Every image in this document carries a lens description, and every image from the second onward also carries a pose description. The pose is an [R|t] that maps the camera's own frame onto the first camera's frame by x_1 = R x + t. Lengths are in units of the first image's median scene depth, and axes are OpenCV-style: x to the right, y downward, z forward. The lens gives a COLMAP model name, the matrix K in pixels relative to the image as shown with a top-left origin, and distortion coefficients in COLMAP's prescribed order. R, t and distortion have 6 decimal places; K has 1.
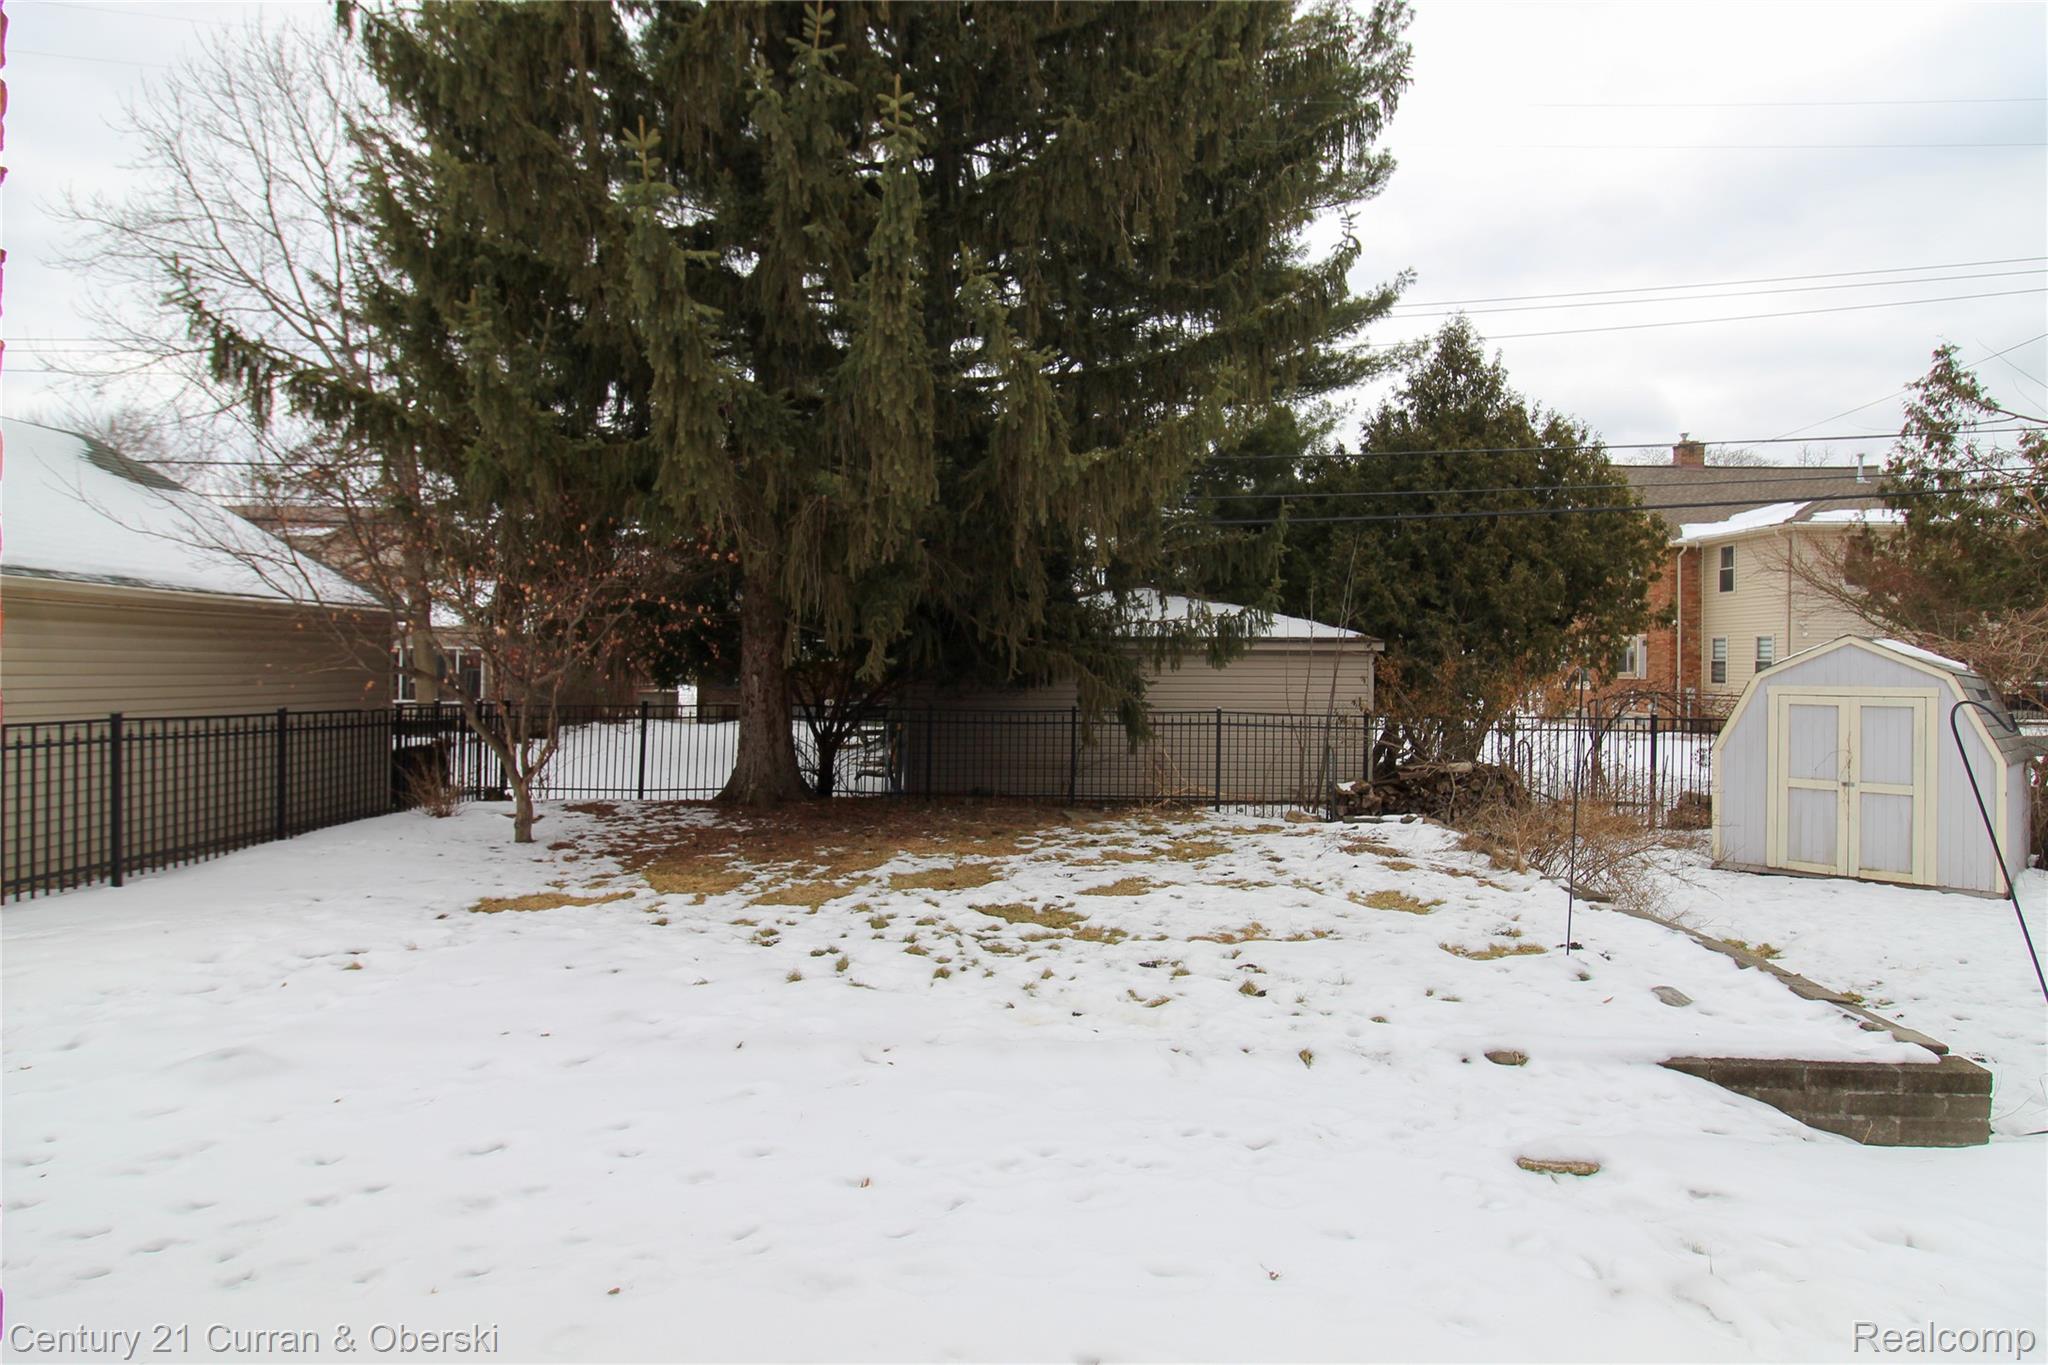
lens RADIAL K [[1134.2, 0, 1027.0], [0, 1134.2, 656.2], [0, 0, 1]] dist [-0.000423, -0.000703]
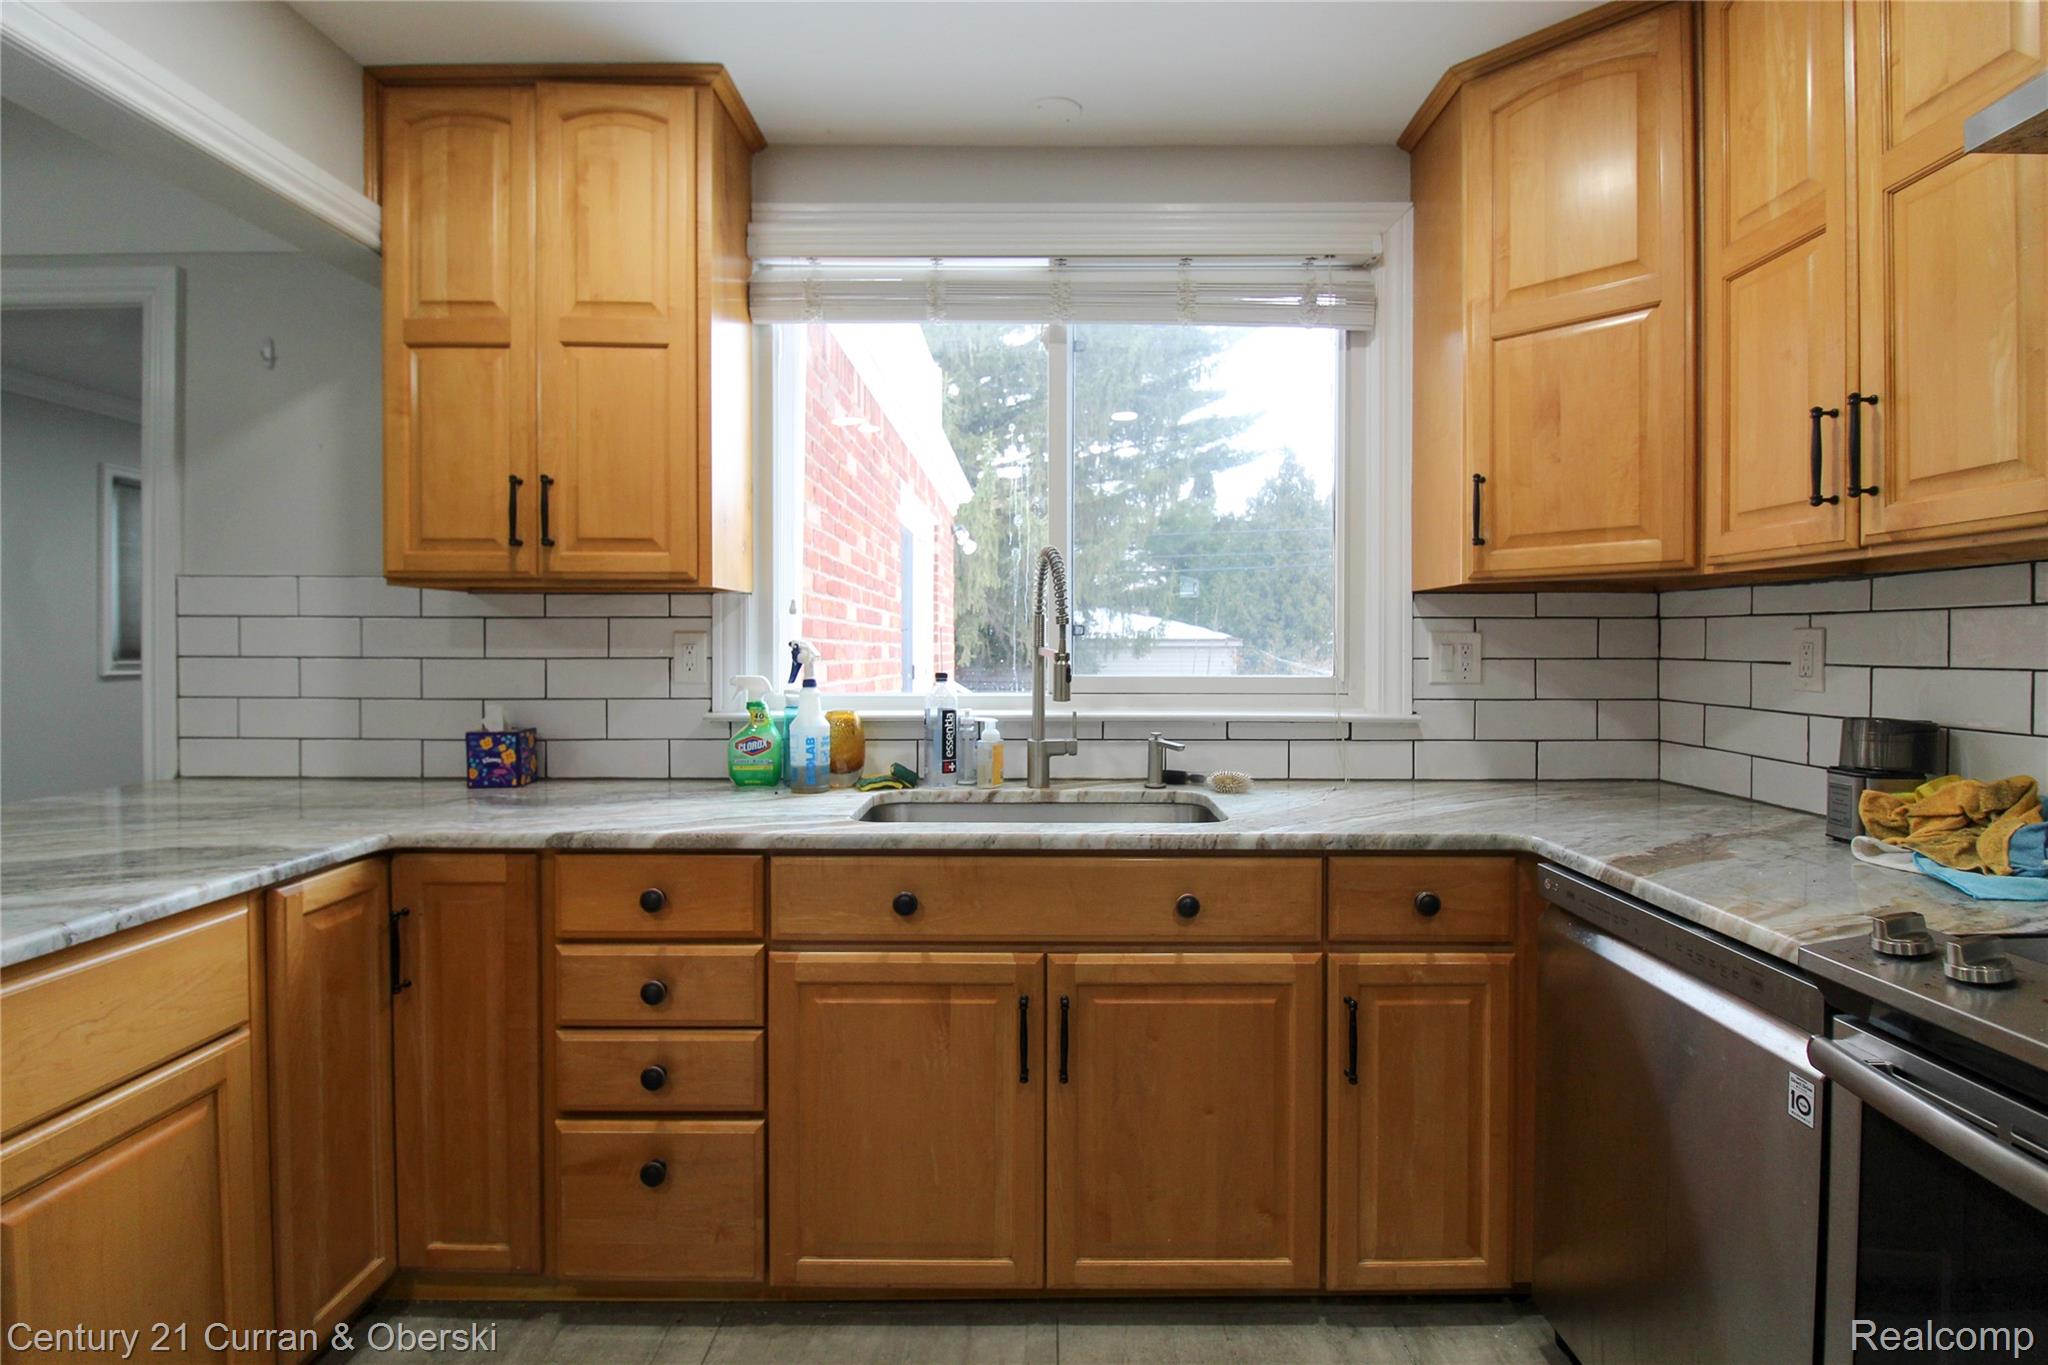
lens RADIAL K [[977.0, 0, 1045.0], [0, 977.0, 653.1], [0, 0, 1]] dist [-0.000302, -0.013673]
pose [[0.999845, -0.006132, 0.016510, -0.009221], [0.006008, 0.999953, 0.007561, -0.009271], [-0.016556, -0.007460, 0.999835, -0.562780]]
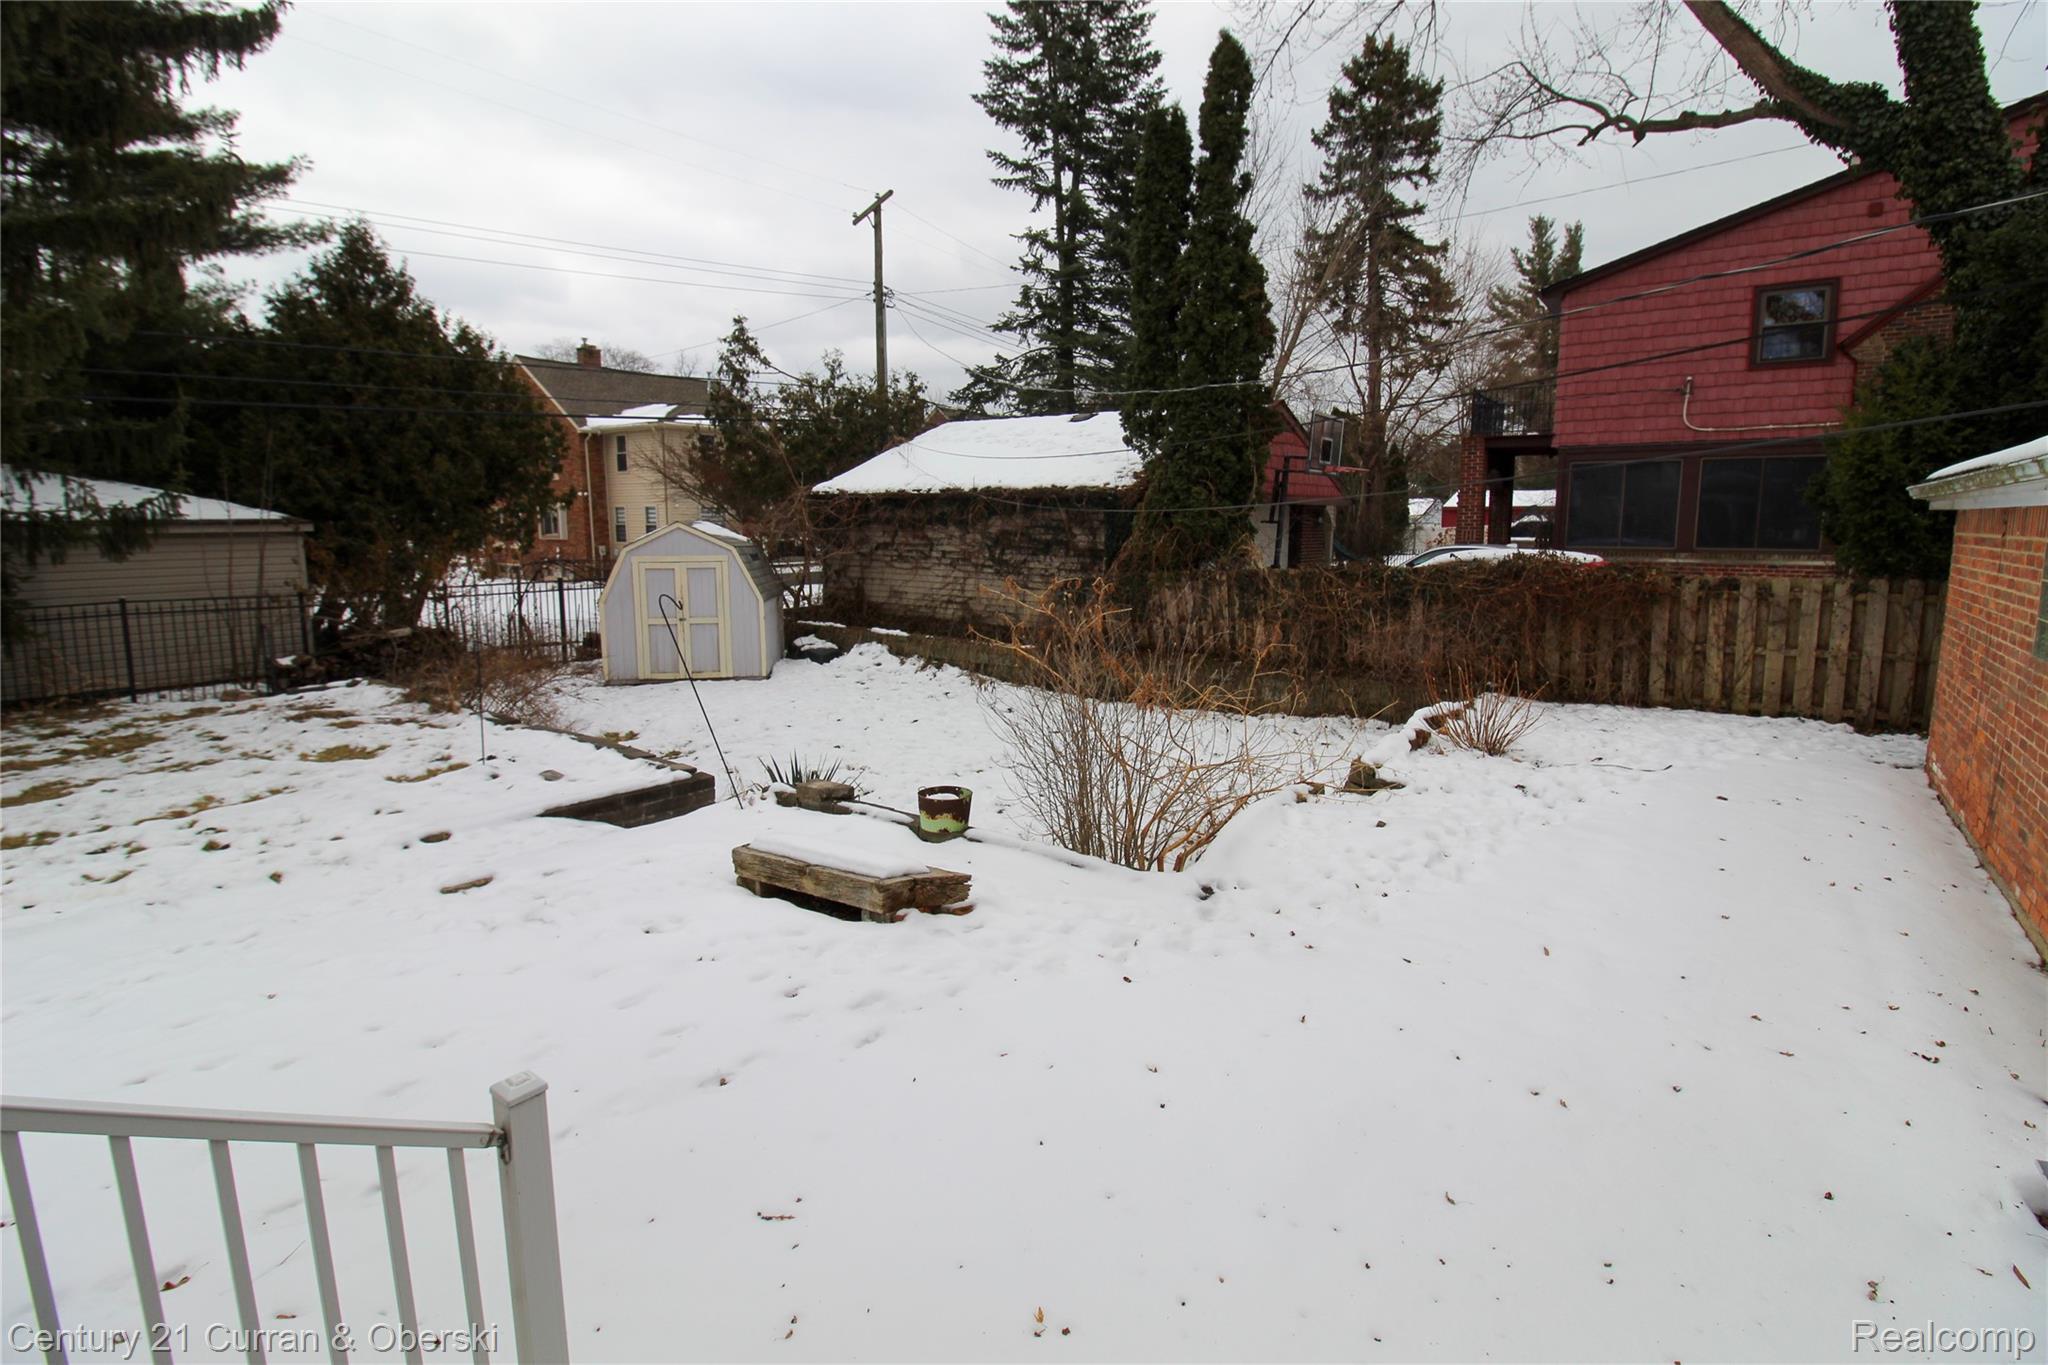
lens RADIAL K [[957.0, 0, 1058.7], [0, 957.0, 655.0], [0, 0, 1]] dist [0.000423, -0.012531]
pose [[0.572557, -0.123192, 0.810557, -0.037269], [0.001893, 0.988843, 0.148951, -0.027049], [-0.819863, -0.083749, 0.566402, -0.135976]]
